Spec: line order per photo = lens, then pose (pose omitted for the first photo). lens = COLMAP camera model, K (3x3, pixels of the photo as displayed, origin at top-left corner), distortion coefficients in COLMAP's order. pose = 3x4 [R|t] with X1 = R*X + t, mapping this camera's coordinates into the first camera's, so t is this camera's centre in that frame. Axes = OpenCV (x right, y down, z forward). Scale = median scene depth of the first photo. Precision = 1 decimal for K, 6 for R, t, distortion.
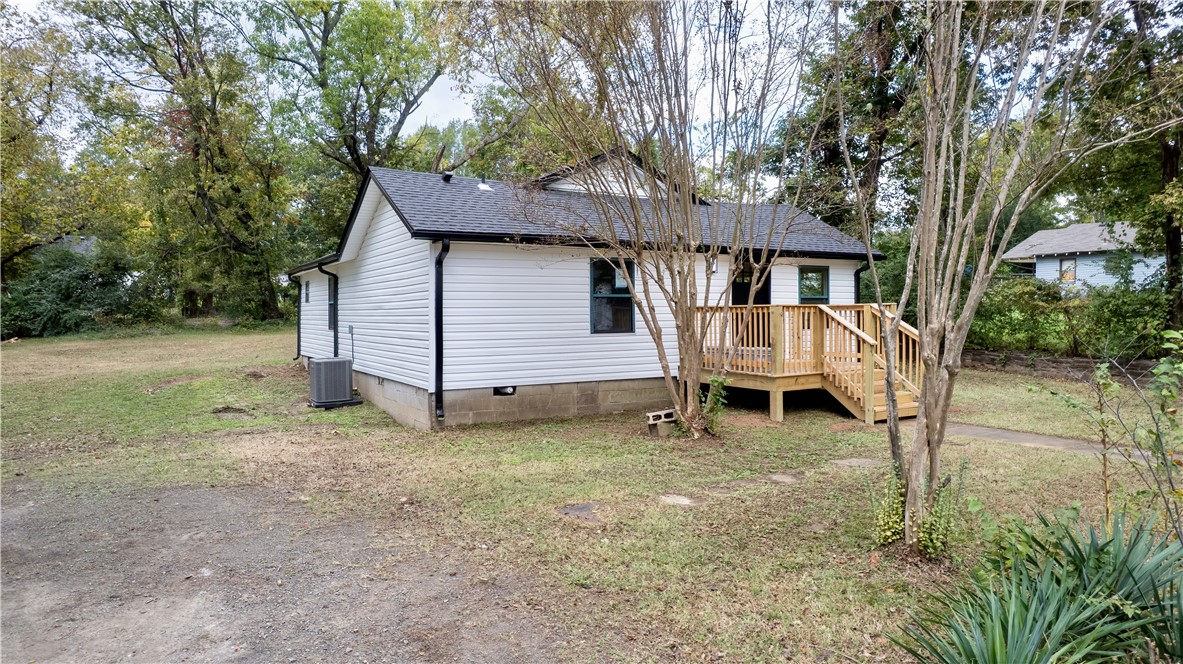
lens RADIAL K [[767.0, 0, 597.4], [0, 767.0, 328.9], [0, 0, 1]] dist [-0.054607, 0.047861]
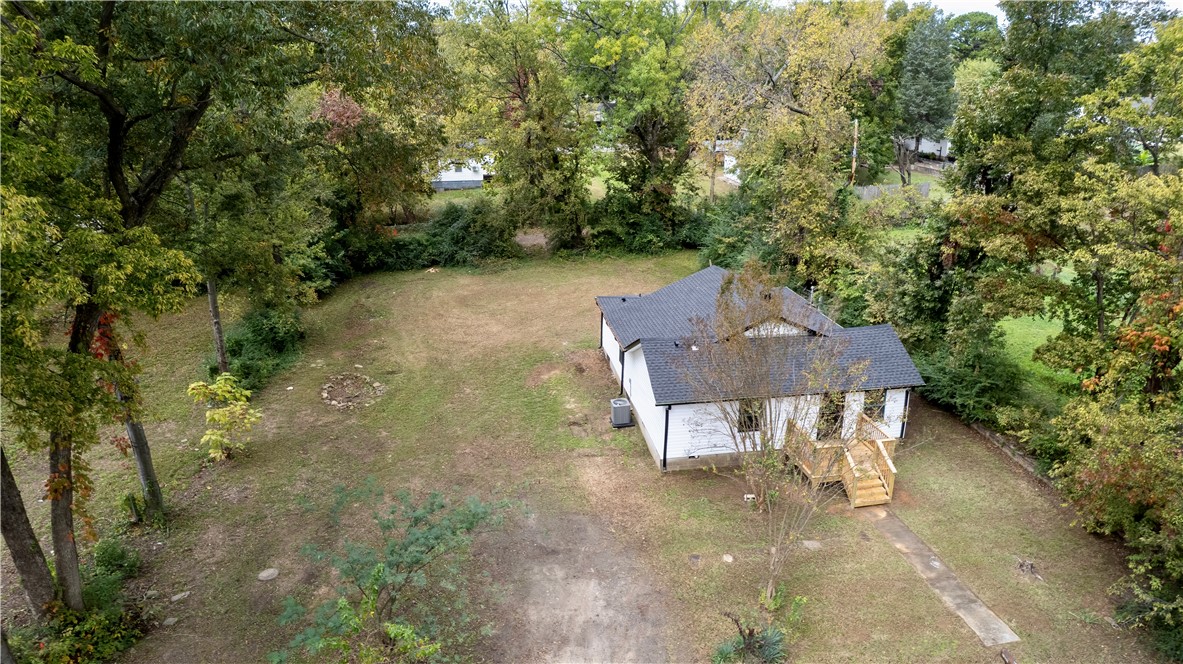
lens RADIAL K [[767.0, 0, 596.0], [0, 767.0, 329.6], [0, 0, 1]] dist [-0.054607, 0.047861]
pose [[0.936626, 0.122111, -0.328362, 0.274083], [-0.021992, 0.955932, 0.292762, -0.844166], [0.349641, -0.266987, 0.898036, -0.926782]]
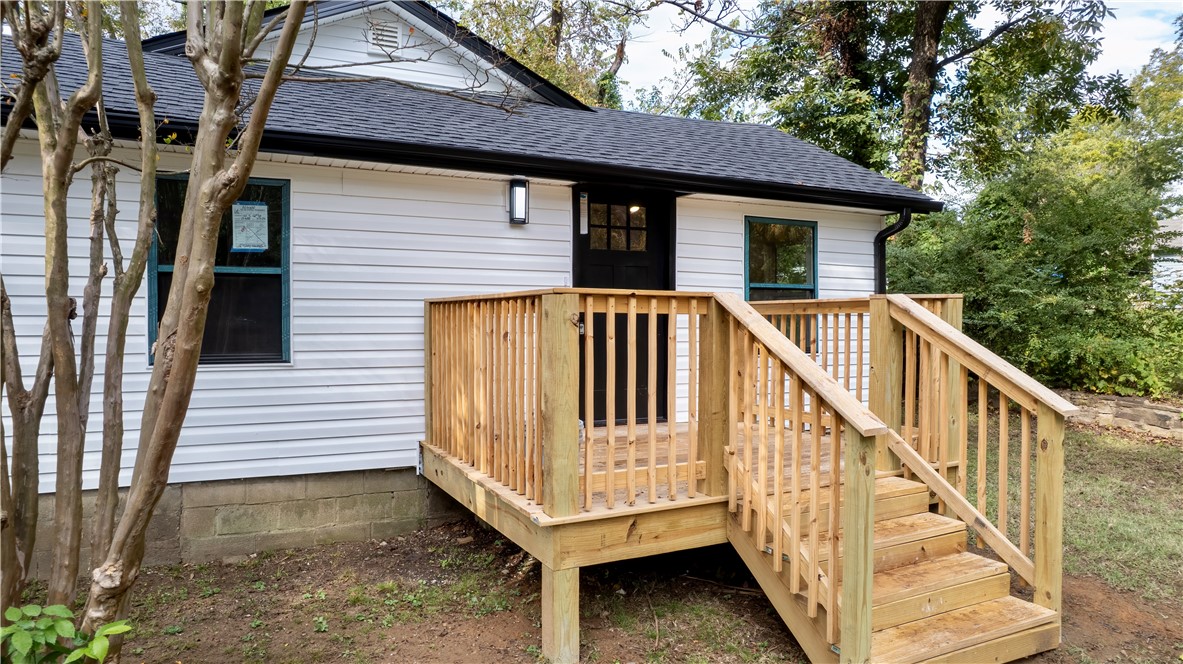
lens RADIAL K [[767.0, 0, 597.0], [0, 767.0, 329.8], [0, 0, 1]] dist [-0.054607, 0.047861]
pose [[0.996854, 0.013075, -0.078168, 0.240554], [-0.013636, 0.999885, -0.006640, -0.011905], [0.078072, 0.007685, 0.996918, 0.608021]]
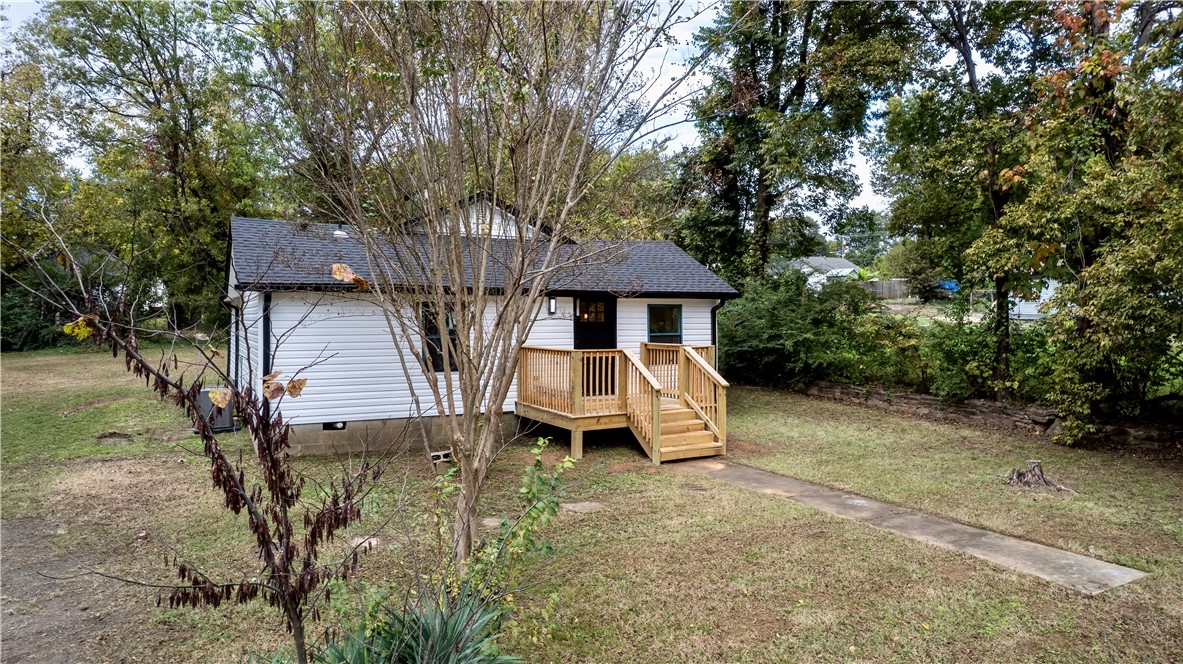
lens RADIAL K [[767.0, 0, 594.0], [0, 767.0, 331.9], [0, 0, 1]] dist [-0.054607, 0.047861]
pose [[0.999135, 0.008863, -0.040626, 0.265269], [-0.008958, 0.999958, -0.002148, -0.048850], [0.040605, 0.002510, 0.999172, -0.065906]]
